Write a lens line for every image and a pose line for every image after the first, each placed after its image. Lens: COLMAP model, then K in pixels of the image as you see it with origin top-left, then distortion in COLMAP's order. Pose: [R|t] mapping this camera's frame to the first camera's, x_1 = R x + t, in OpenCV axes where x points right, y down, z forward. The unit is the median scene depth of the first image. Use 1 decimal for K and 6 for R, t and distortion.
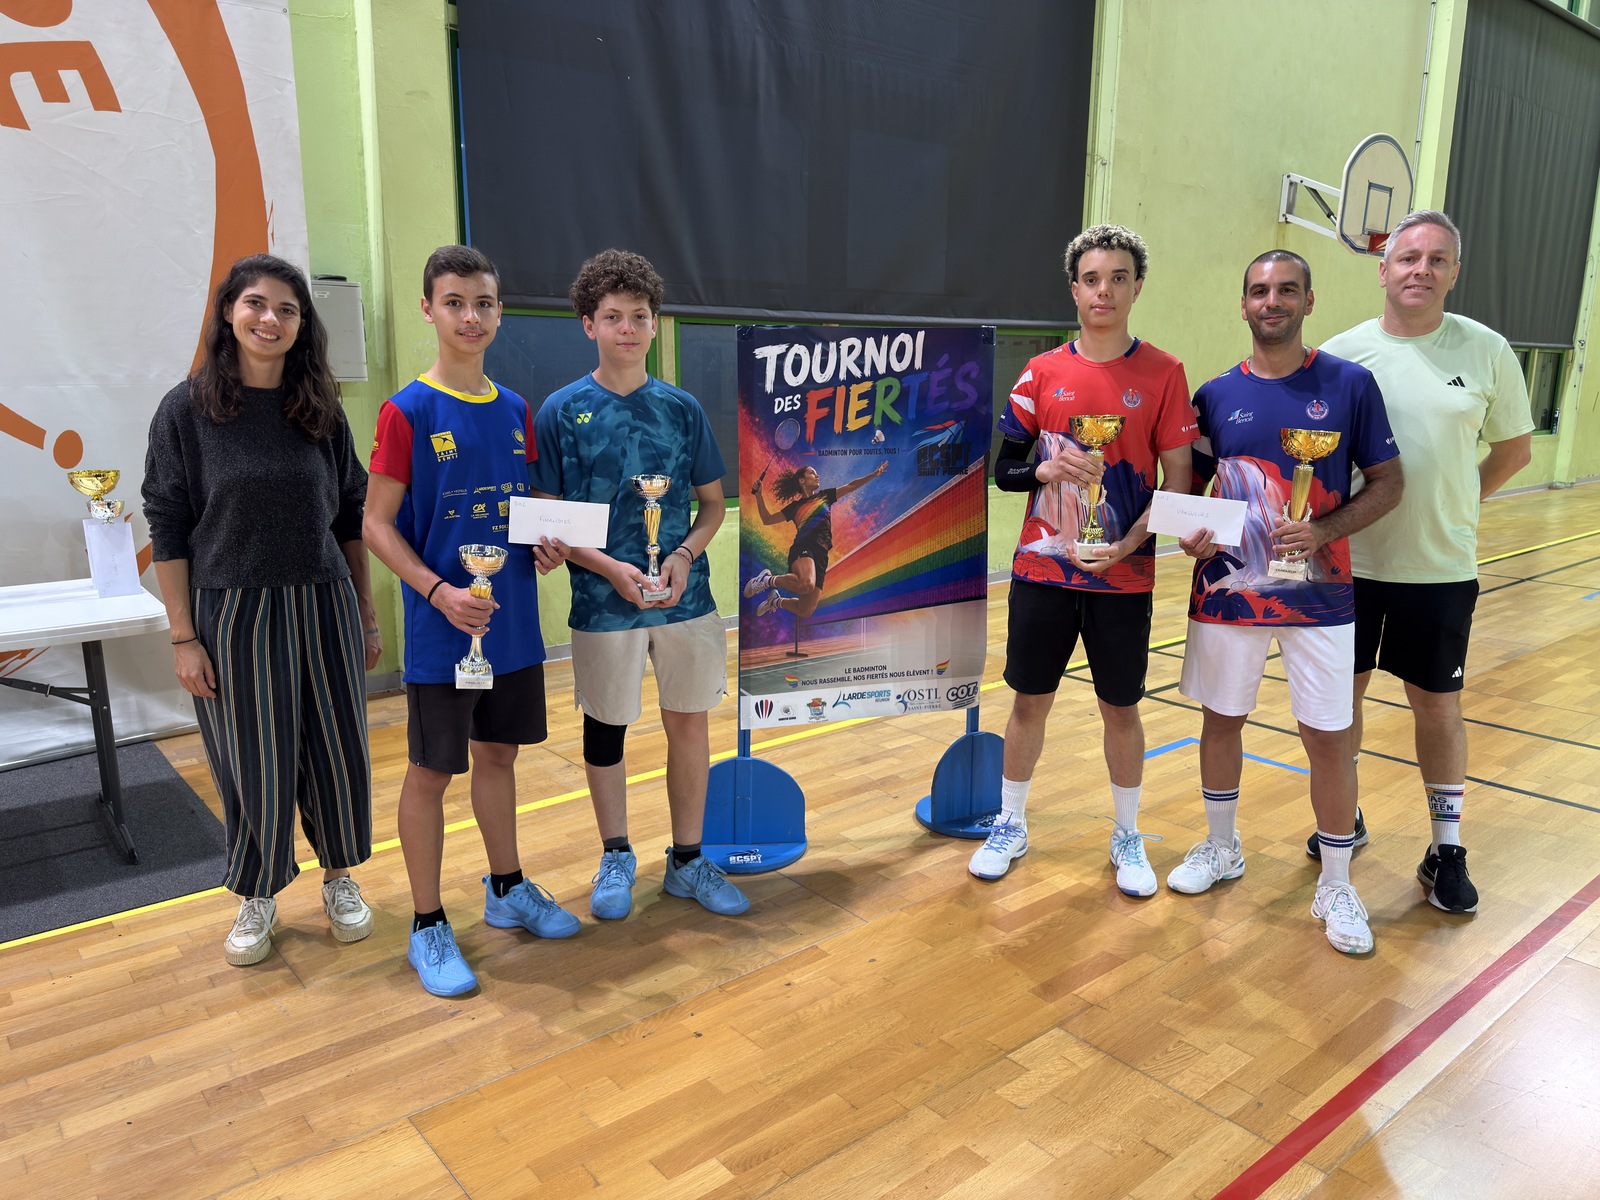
lens RADIAL K [[1118.6, 0, 797.2], [0, 1118.6, 599.3], [0, 0, 1]] dist [0.036708, -0.034235]
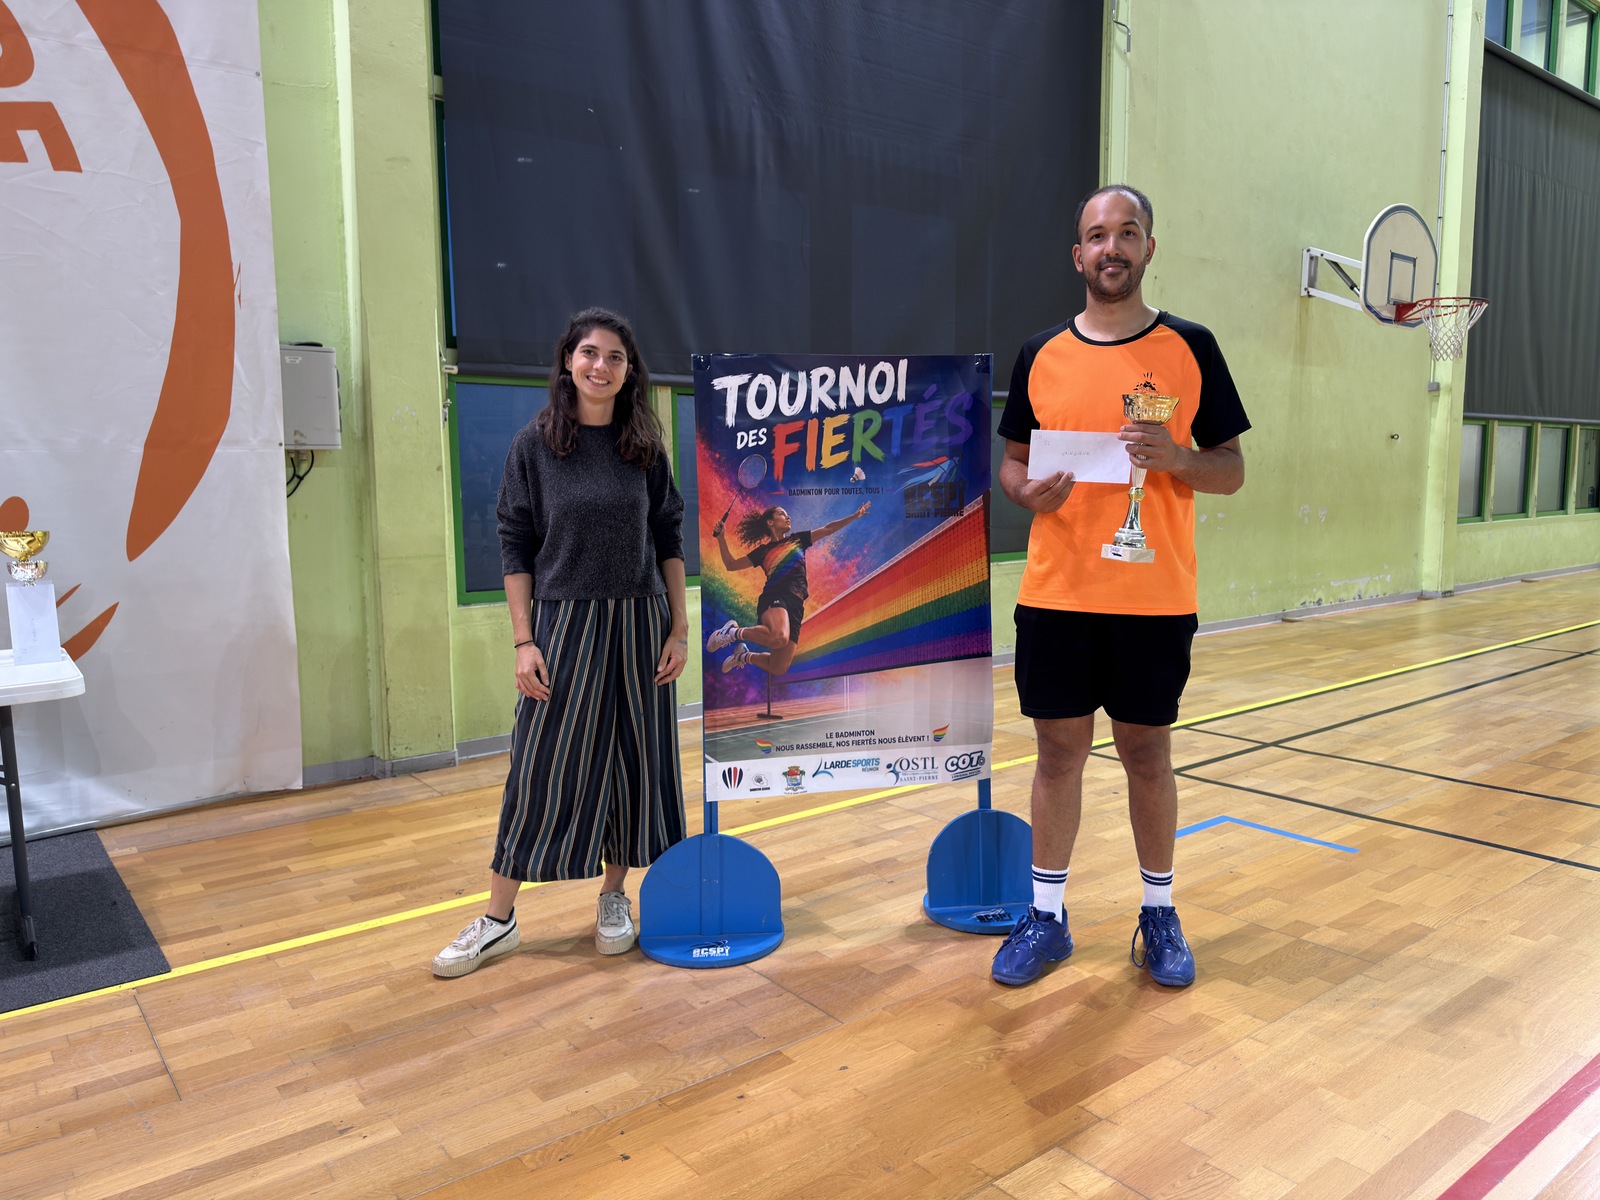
lens RADIAL K [[1120.6, 0, 805.9], [0, 1120.6, 598.7], [0, 0, 1]] dist [0.026310, -0.023906]
pose [[0.999465, -0.015460, -0.028808, 0.055279], [0.012713, 0.995566, -0.093201, 0.038358], [0.030121, 0.092785, 0.995230, 0.094062]]
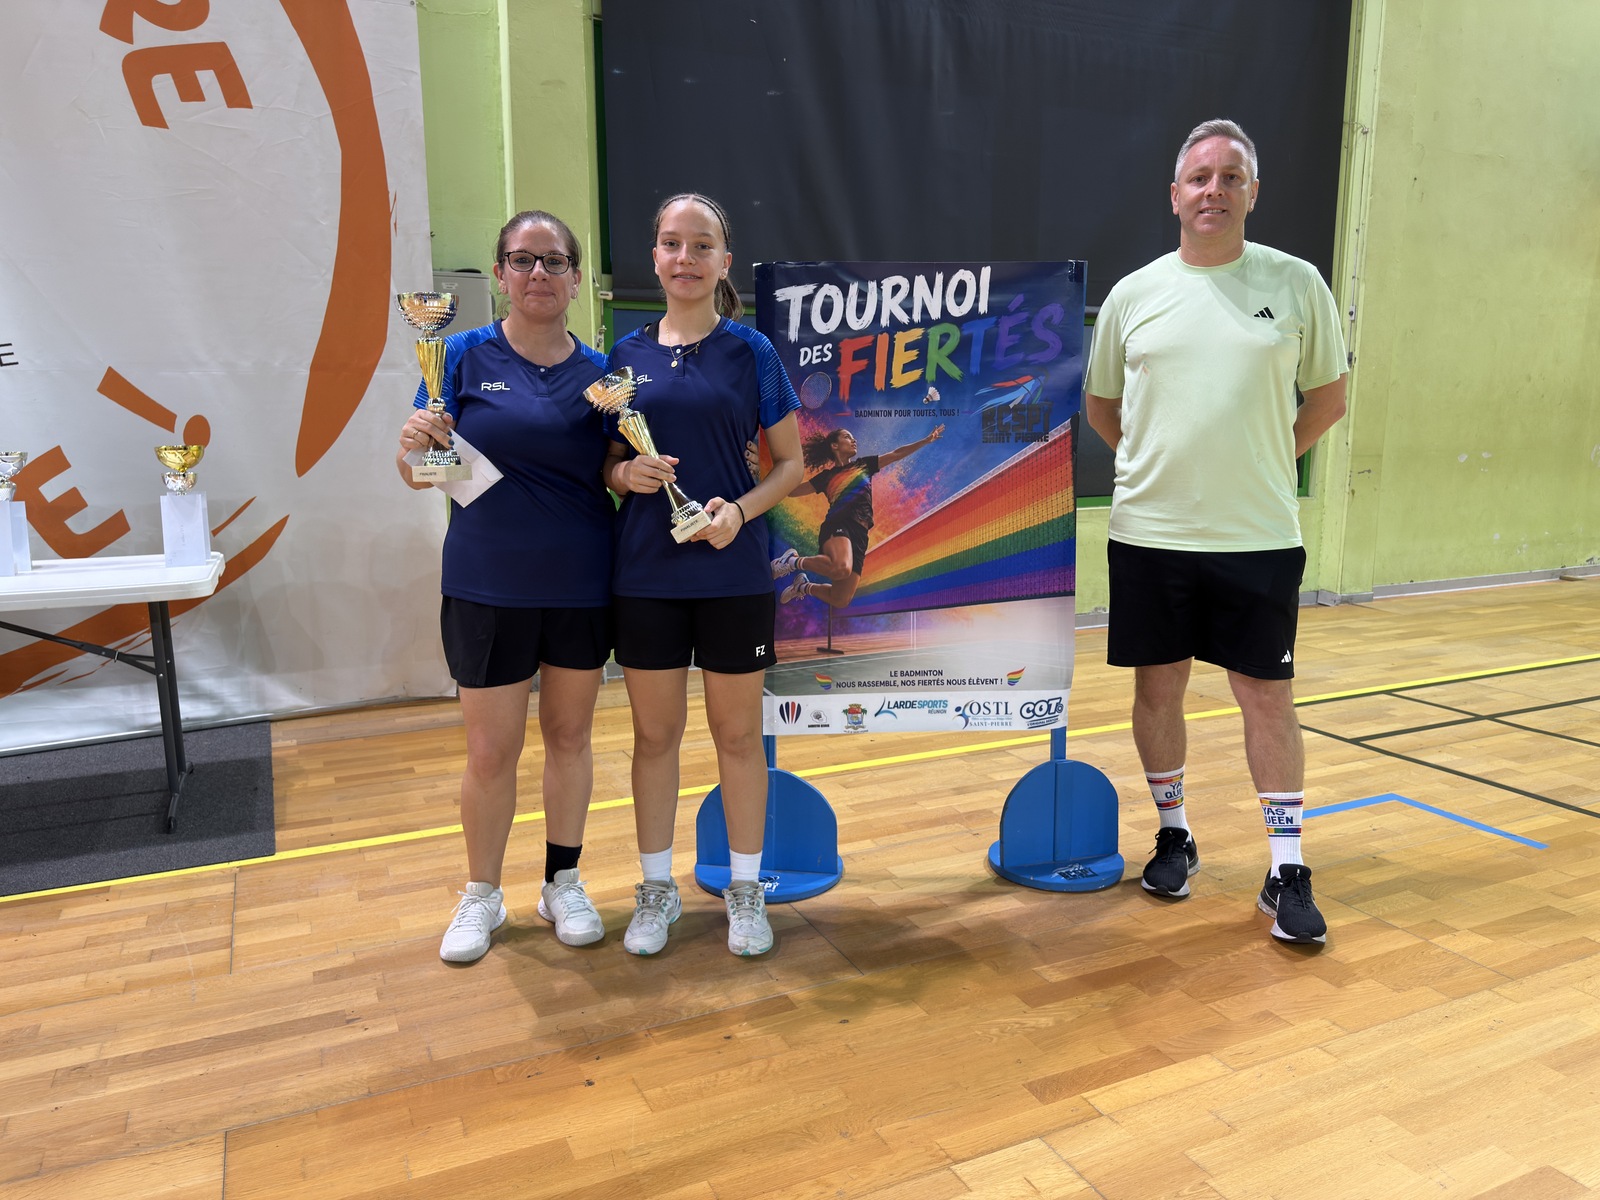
lens RADIAL K [[1121.4, 0, 806.7], [0, 1121.4, 598.0], [0, 0, 1]] dist [0.025232, -0.022681]
pose [[0.968199, 0.029323, -0.248459, 0.187948], [-0.039416, 0.998583, -0.035746, 0.039536], [0.247059, 0.044403, 0.967983, 0.160265]]
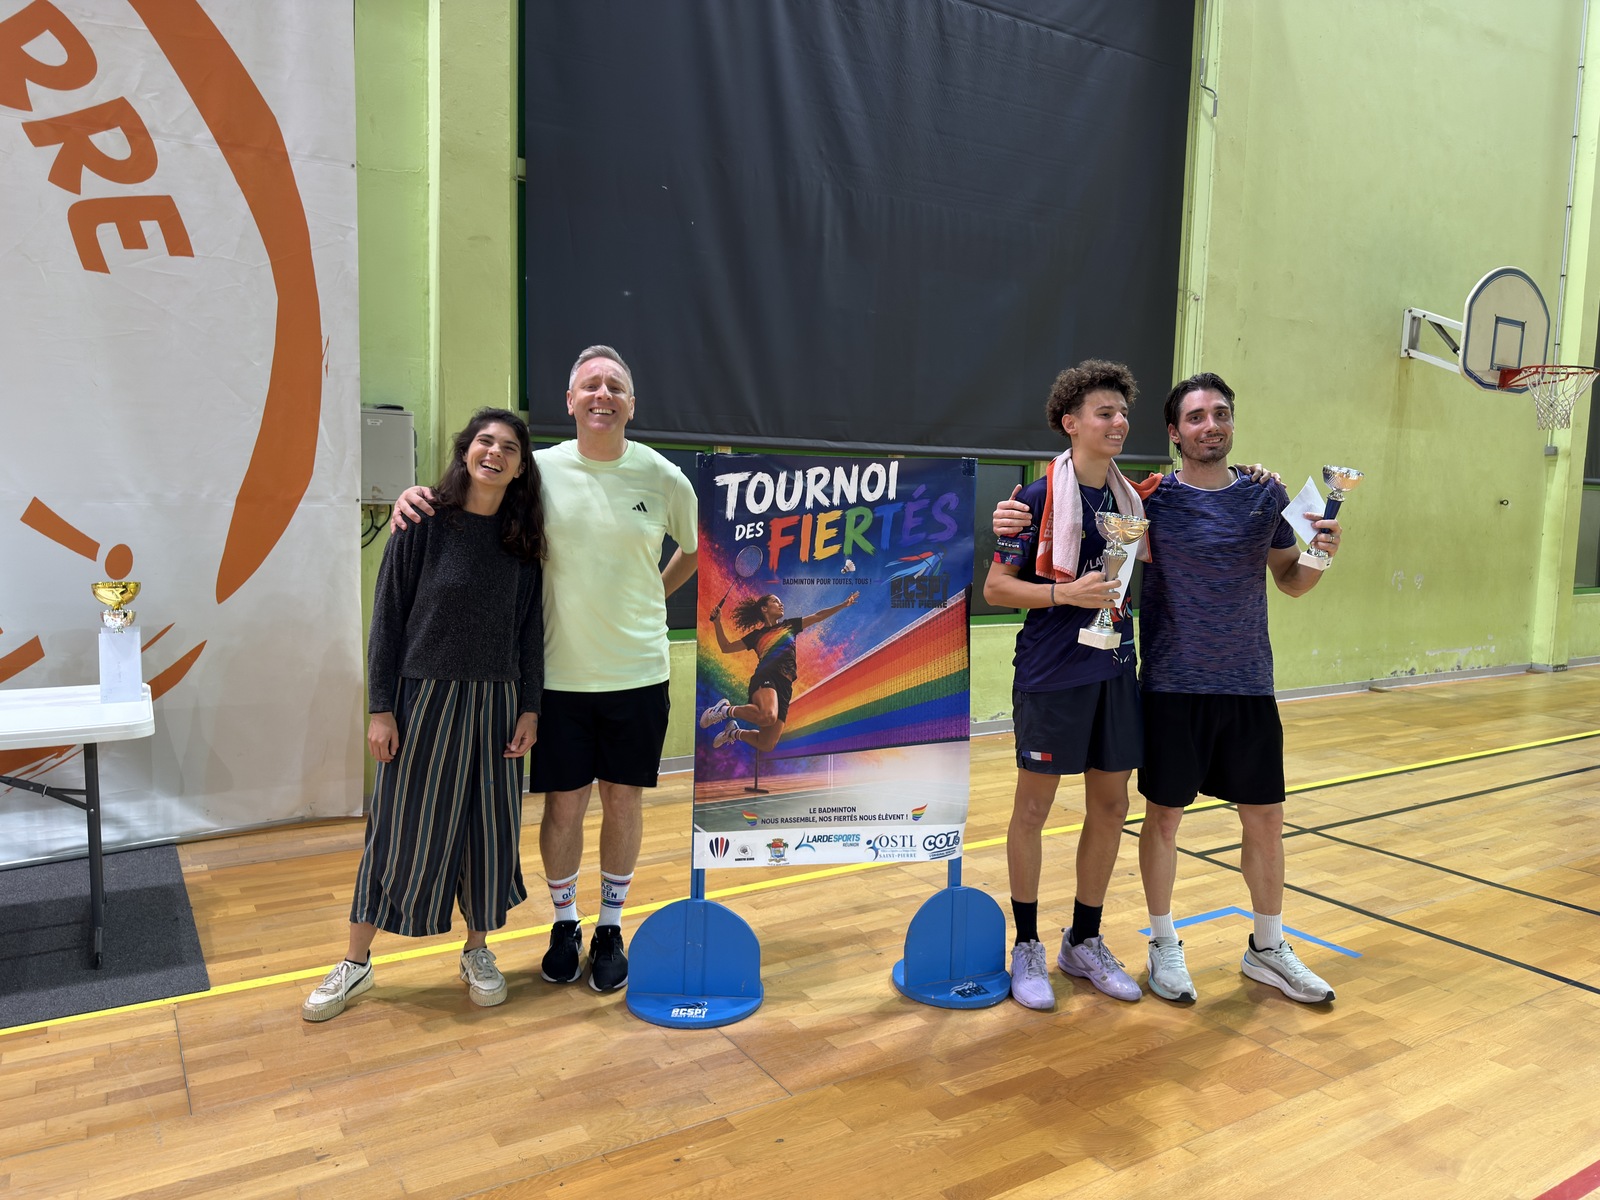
lens RADIAL K [[1121.0, 0, 800.1], [0, 1121.0, 599.4], [0, 0, 1]] dist [0.025329, -0.022789]
pose [[0.990579, 0.028050, -0.134040, 0.155820], [-0.043115, 0.992902, -0.110842, -0.008523], [0.129979, 0.115577, 0.984758, 0.046058]]
